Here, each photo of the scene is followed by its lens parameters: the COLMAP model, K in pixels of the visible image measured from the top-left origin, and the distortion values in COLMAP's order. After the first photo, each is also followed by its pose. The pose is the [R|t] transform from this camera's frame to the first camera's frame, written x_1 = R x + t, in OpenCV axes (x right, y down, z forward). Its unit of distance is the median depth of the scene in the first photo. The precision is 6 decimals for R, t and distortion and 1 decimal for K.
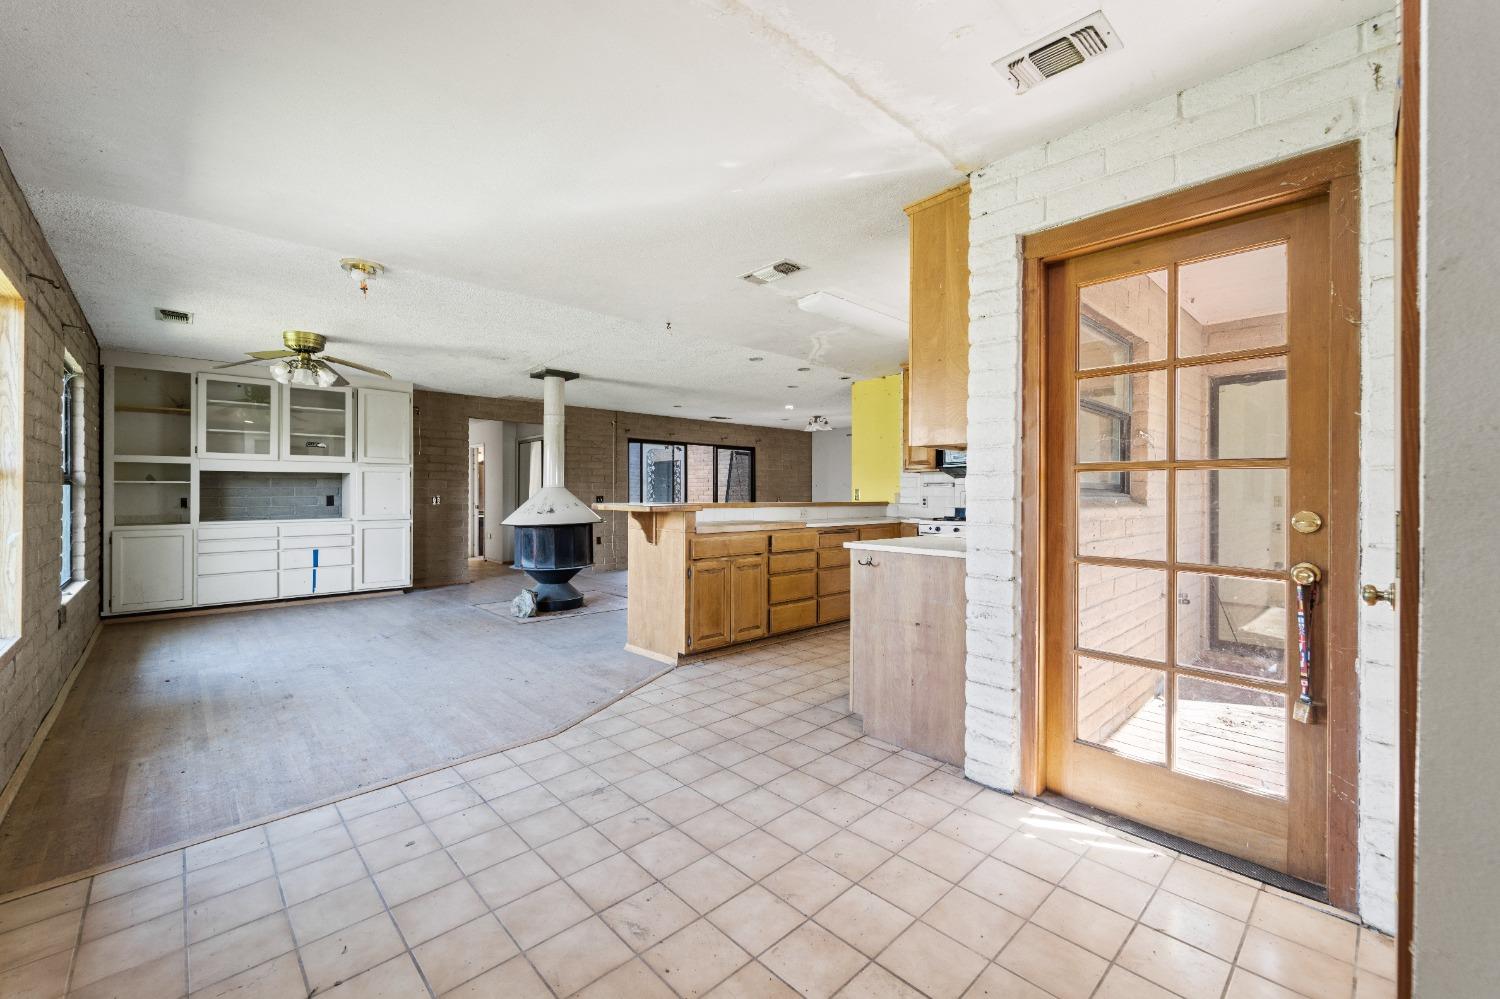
lens RADIAL K [[610.2, 0, 750.0], [0, 610.2, 499.5], [0, 0, 1]] dist [-0.004594, -0.000565]
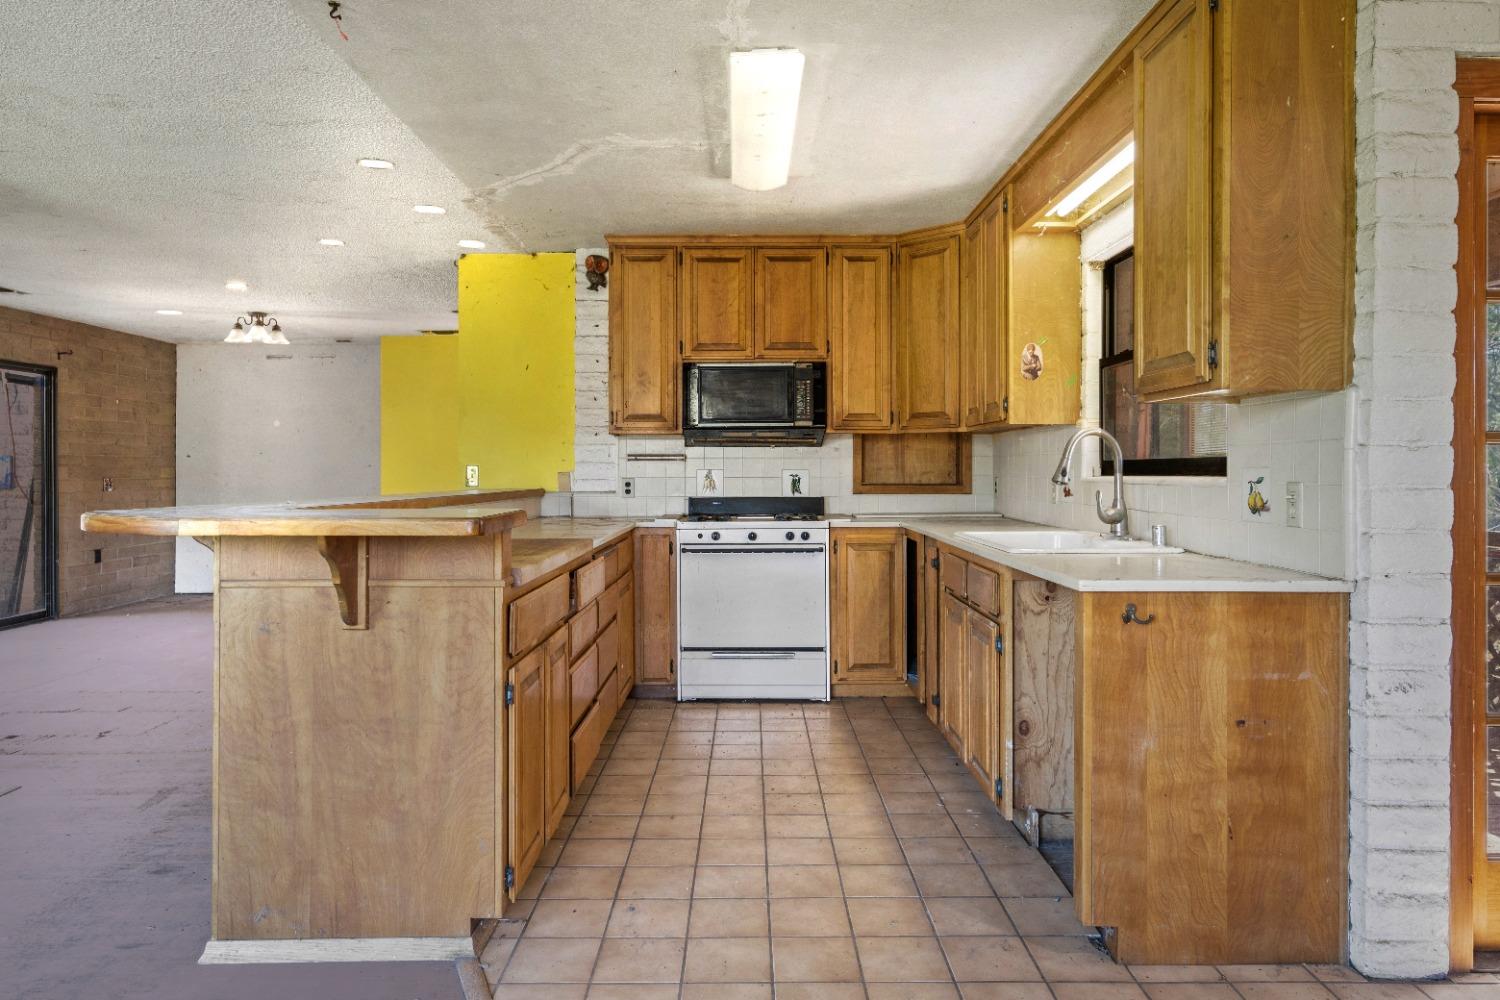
lens RADIAL K [[948.5, 0, 751.6], [0, 948.5, 475.2], [0, 0, 1]] dist [0.000582, -0.000048]
pose [[0.684424, -0.007264, 0.729048, -0.416897], [0.009594, 0.999954, 0.000957, -0.011963], [-0.729021, 0.006340, 0.684462, 0.494780]]
